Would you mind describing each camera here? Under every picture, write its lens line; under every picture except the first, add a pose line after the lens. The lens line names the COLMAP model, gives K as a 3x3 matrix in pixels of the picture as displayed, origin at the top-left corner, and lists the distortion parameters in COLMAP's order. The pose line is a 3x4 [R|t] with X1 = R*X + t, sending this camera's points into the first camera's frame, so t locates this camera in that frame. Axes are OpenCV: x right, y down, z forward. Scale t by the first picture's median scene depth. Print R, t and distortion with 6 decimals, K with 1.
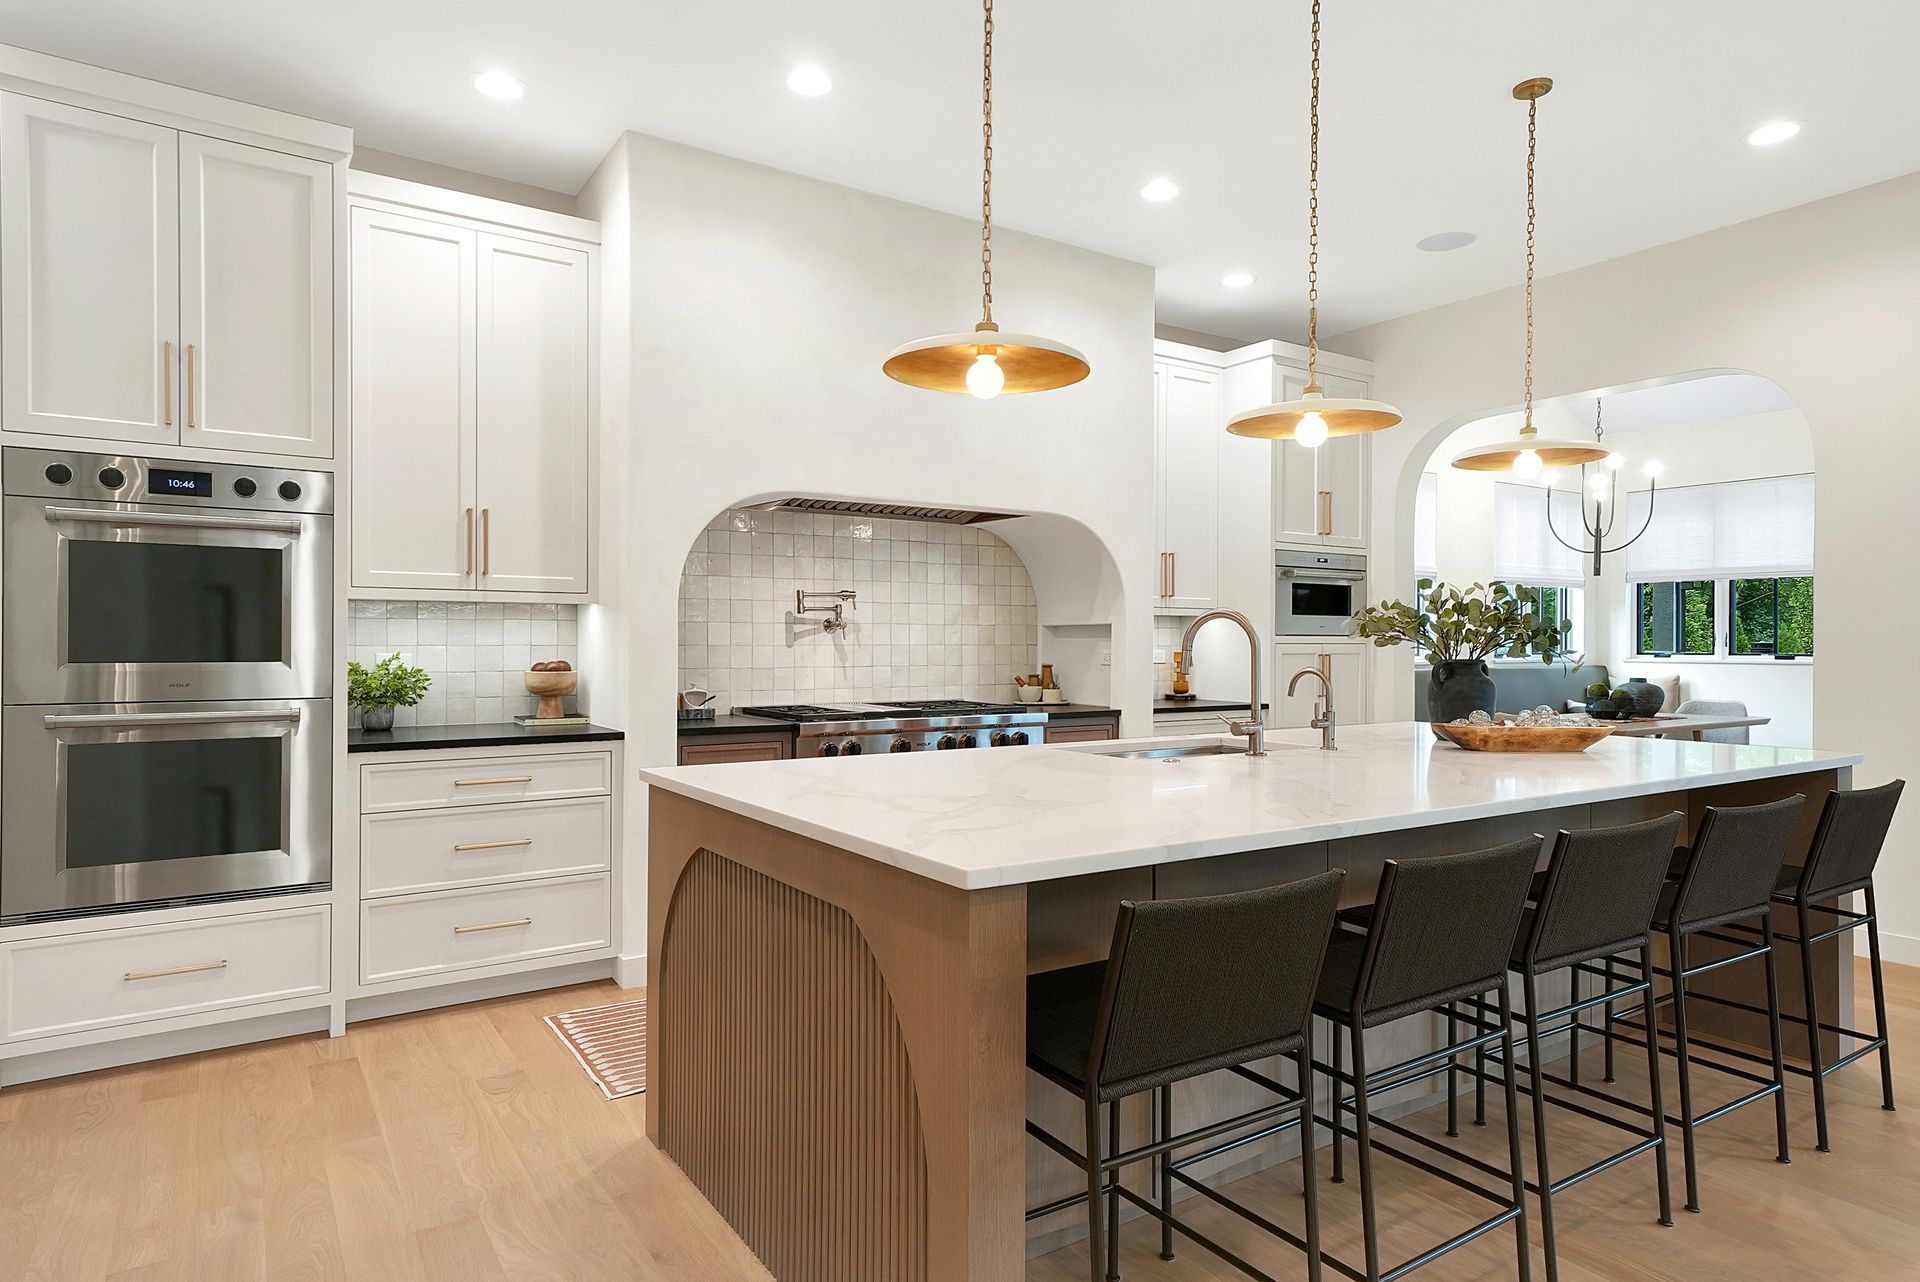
lens RADIAL K [[1007.3, 0, 1007.8], [0, 1007.3, 639.6], [0, 0, 1]] dist [0.000228, 0.000051]
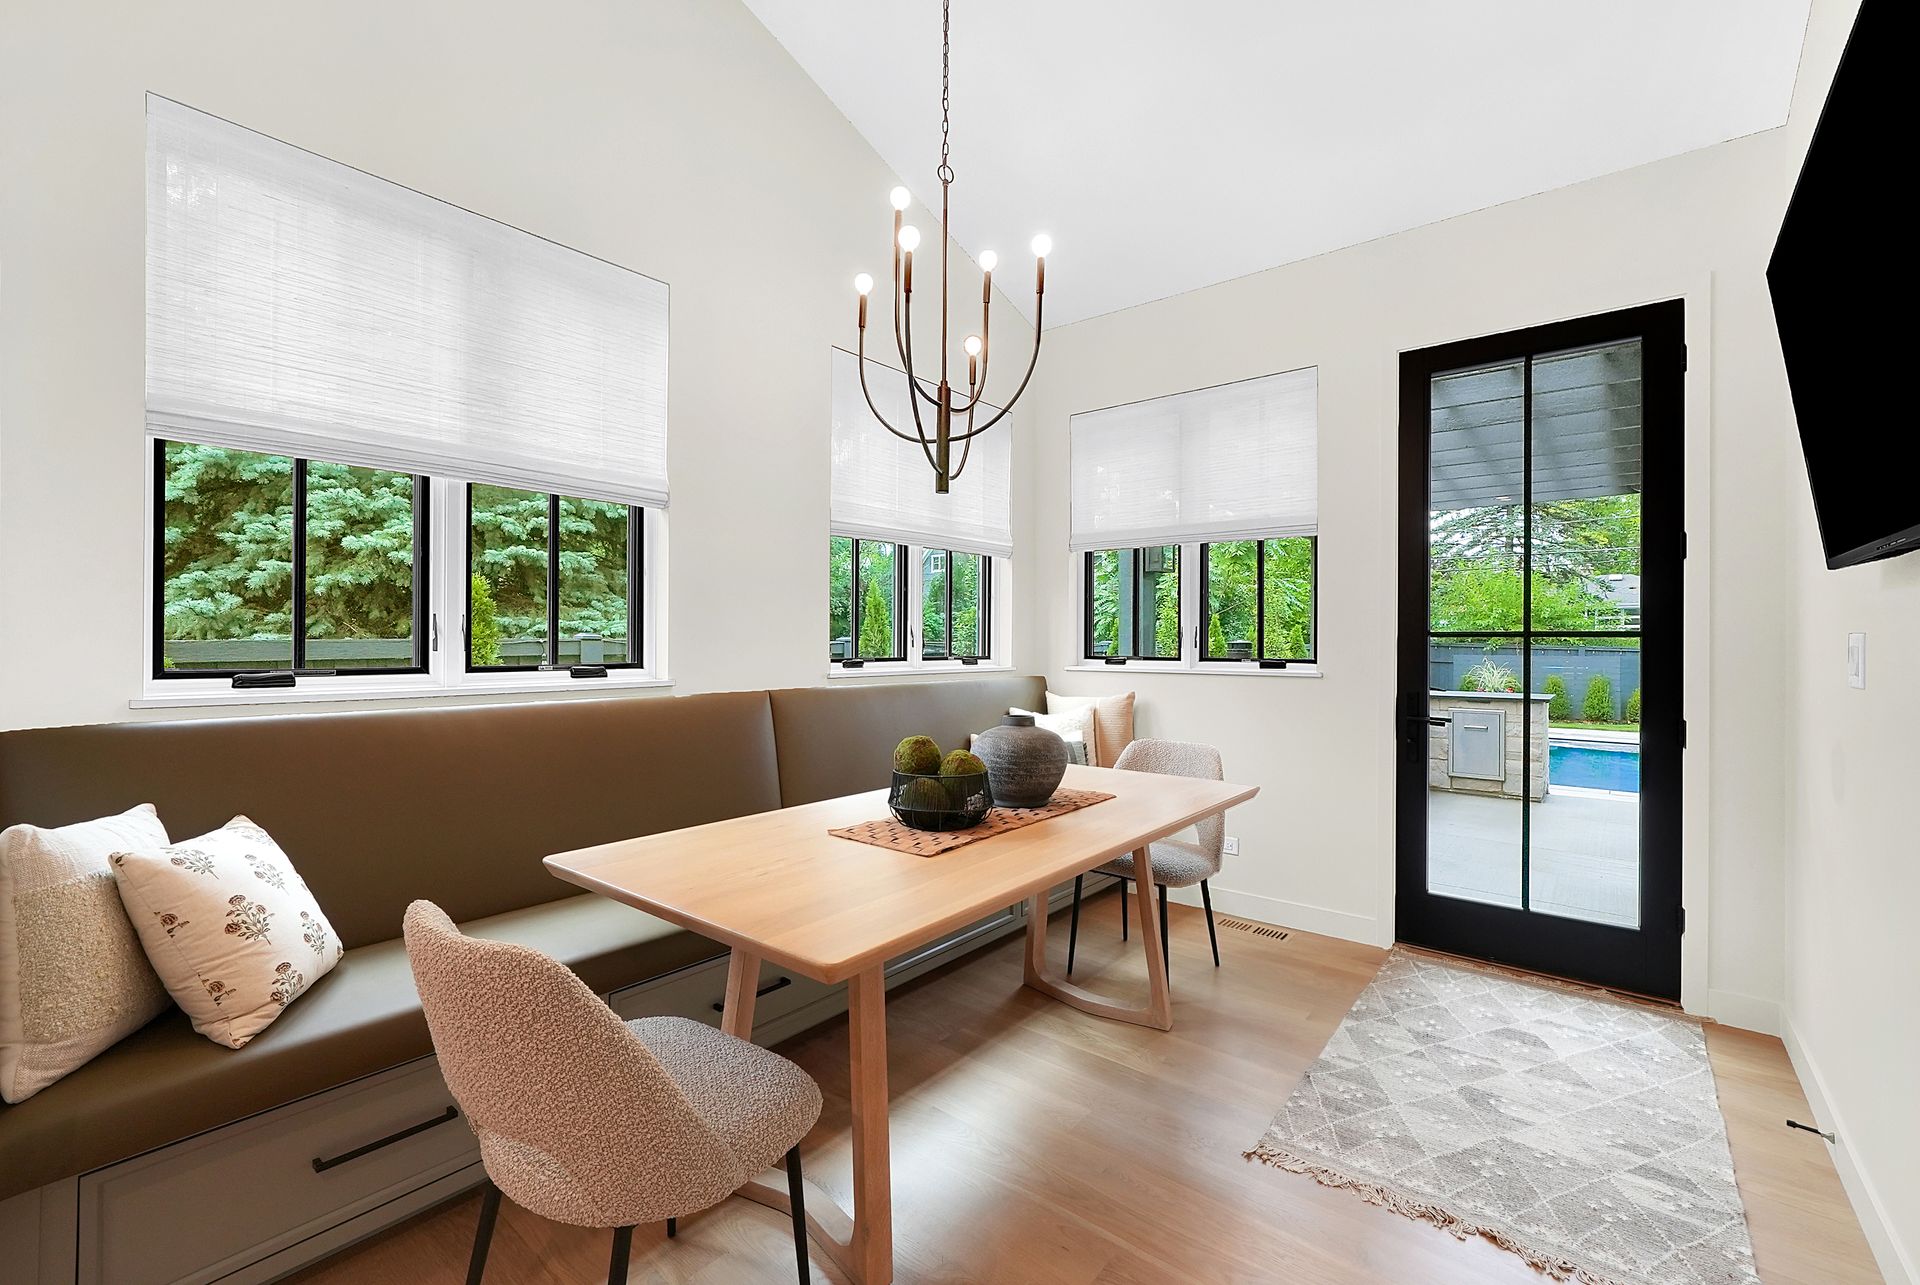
lens RADIAL K [[847.2, 0, 960.0], [0, 847.2, 642.5], [0, 0, 1]] dist [0.003900, 0.000503]
pose [[0.945735, 0.001620, 0.324934, 0.426470], [-0.002462, 0.999995, 0.002179, 0.002440], [-0.324928, -0.002860, 0.945734, 0.579518]]
